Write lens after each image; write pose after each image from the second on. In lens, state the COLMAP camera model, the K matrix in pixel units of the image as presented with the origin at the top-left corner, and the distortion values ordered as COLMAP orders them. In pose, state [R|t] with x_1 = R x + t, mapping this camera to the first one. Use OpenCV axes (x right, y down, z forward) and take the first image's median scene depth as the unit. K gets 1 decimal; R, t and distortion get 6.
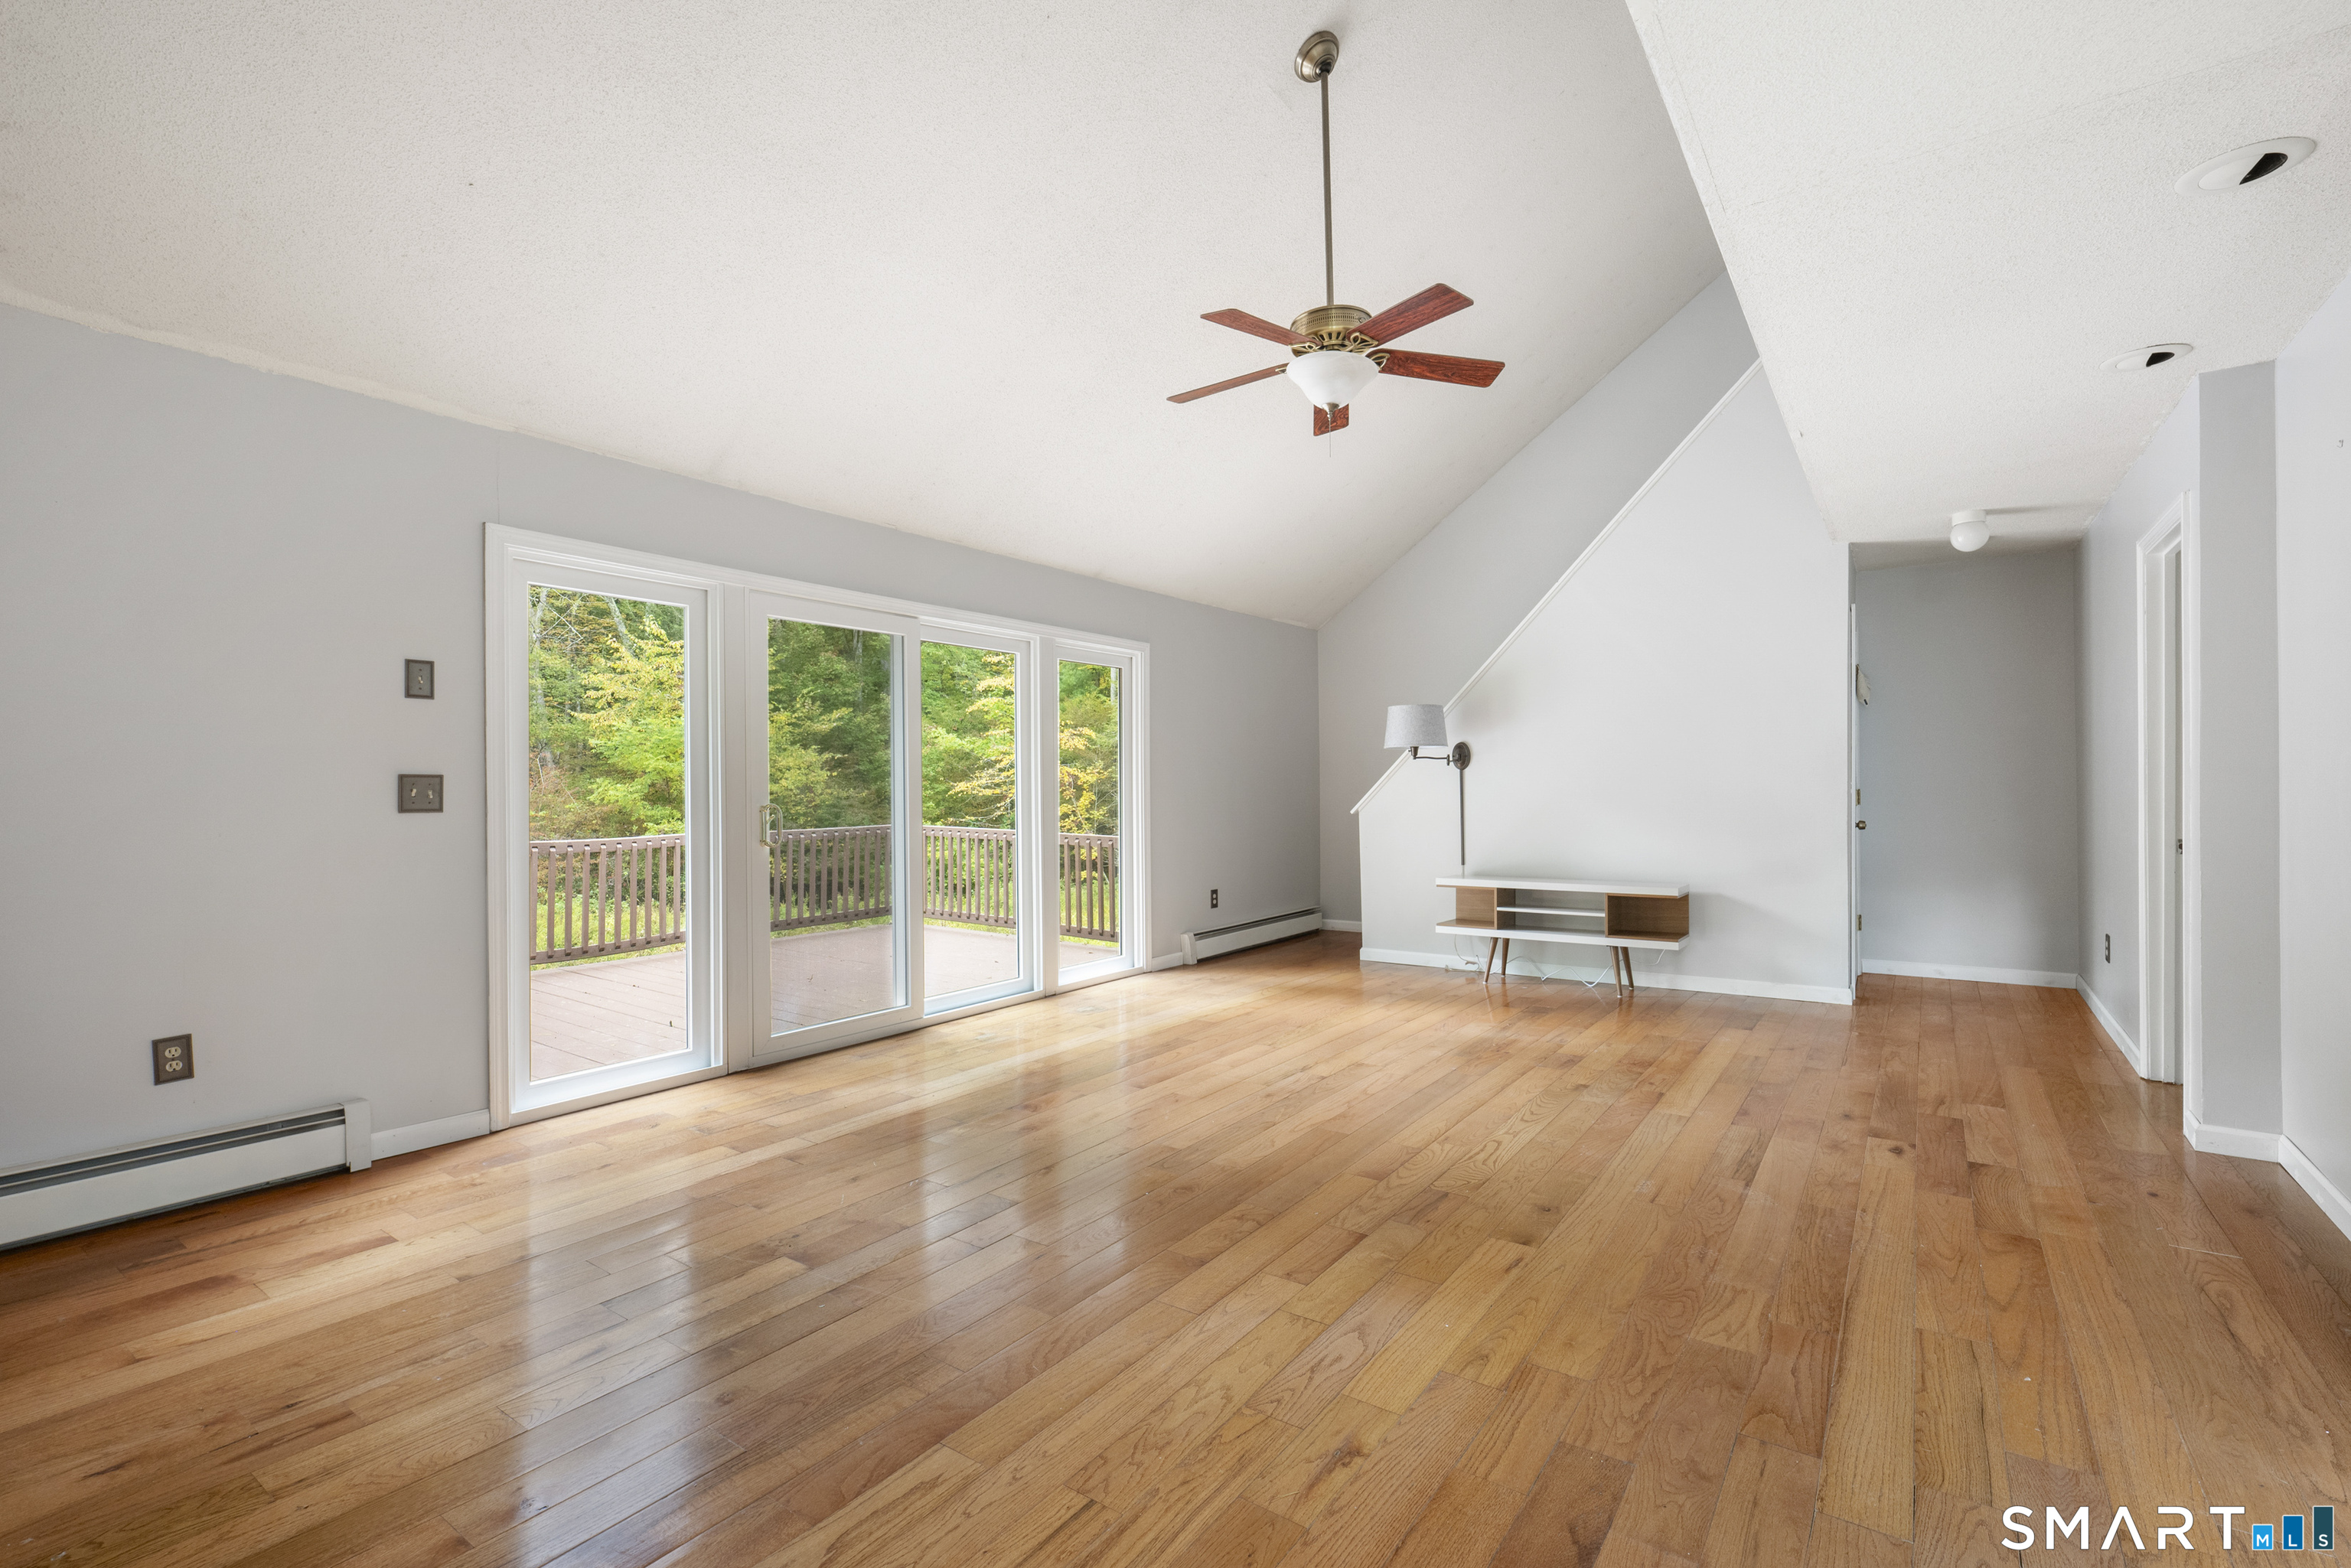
lens RADIAL K [[1067.6, 0, 1176.2], [0, 1067.6, 793.4], [0, 0, 1]] dist [-0.002289, 0.000696]
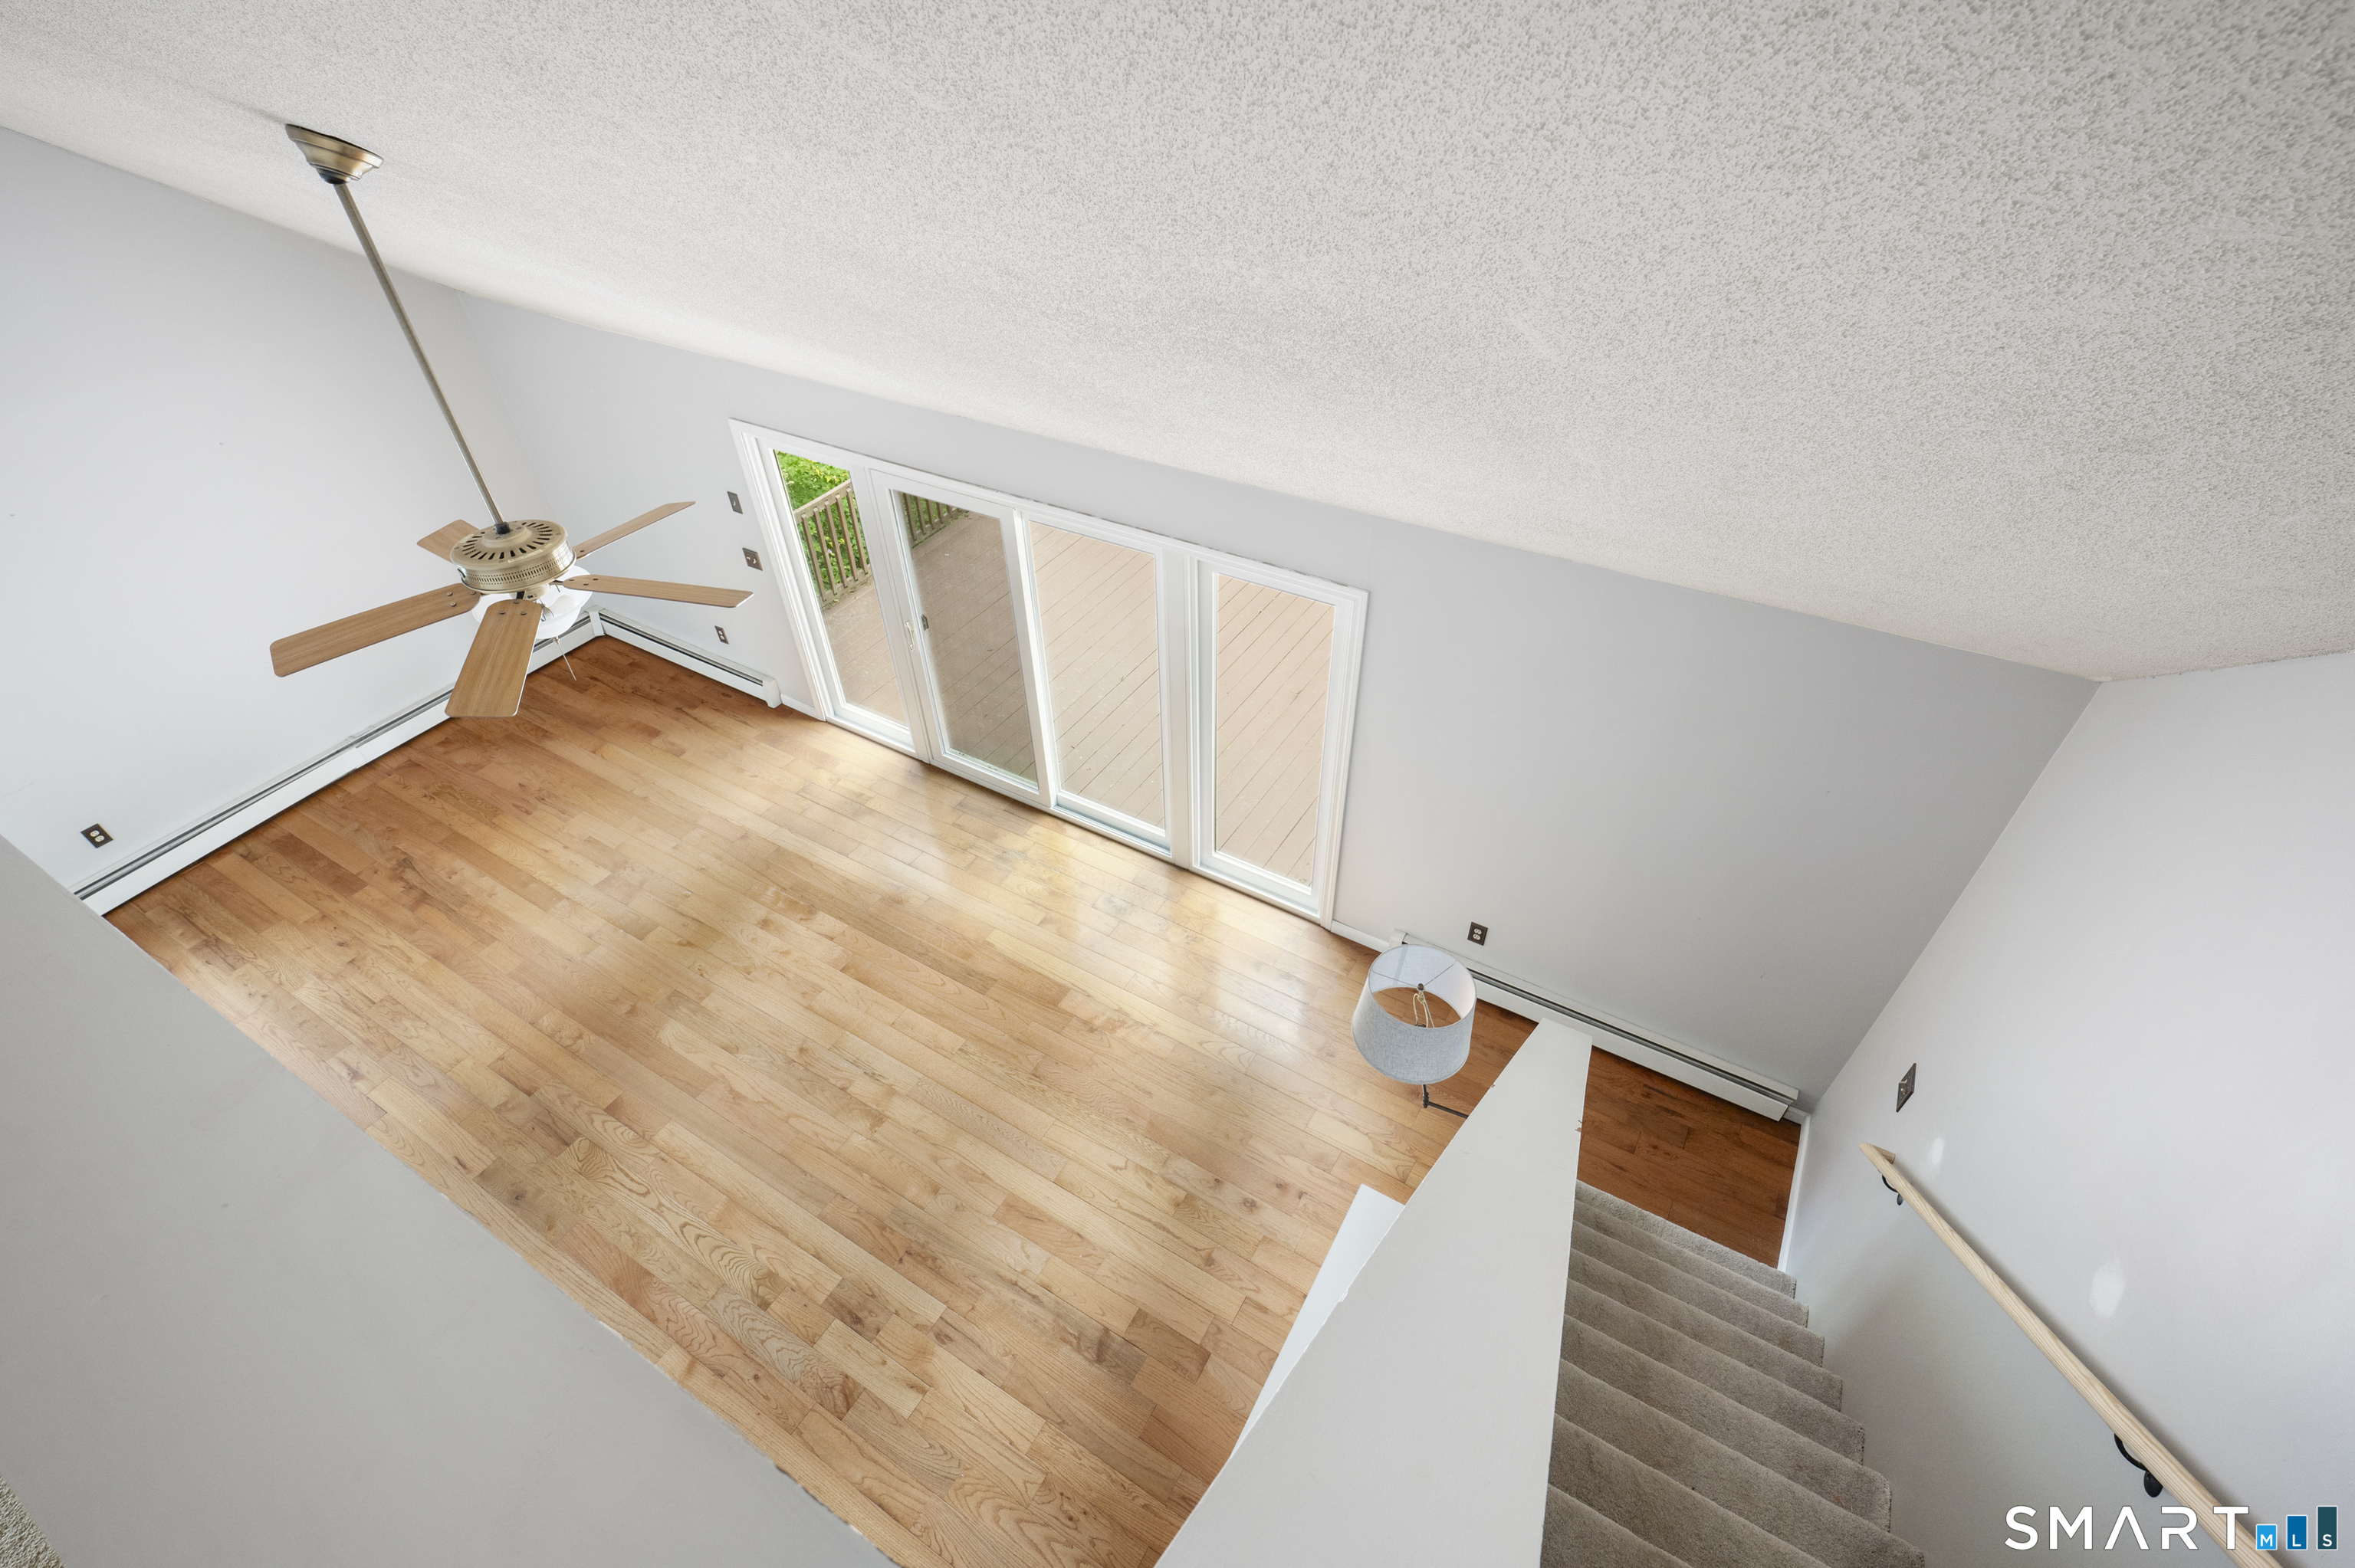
lens RADIAL K [[1069.3, 0, 1169.3], [0, 1069.3, 778.9], [0, 0, 1]] dist [-0.002289, 0.000696]
pose [[0.069612, 0.654335, -0.752994, 1.051158], [0.020891, 0.753703, 0.656883, -0.963389], [0.997355, -0.061457, 0.038797, 1.695382]]
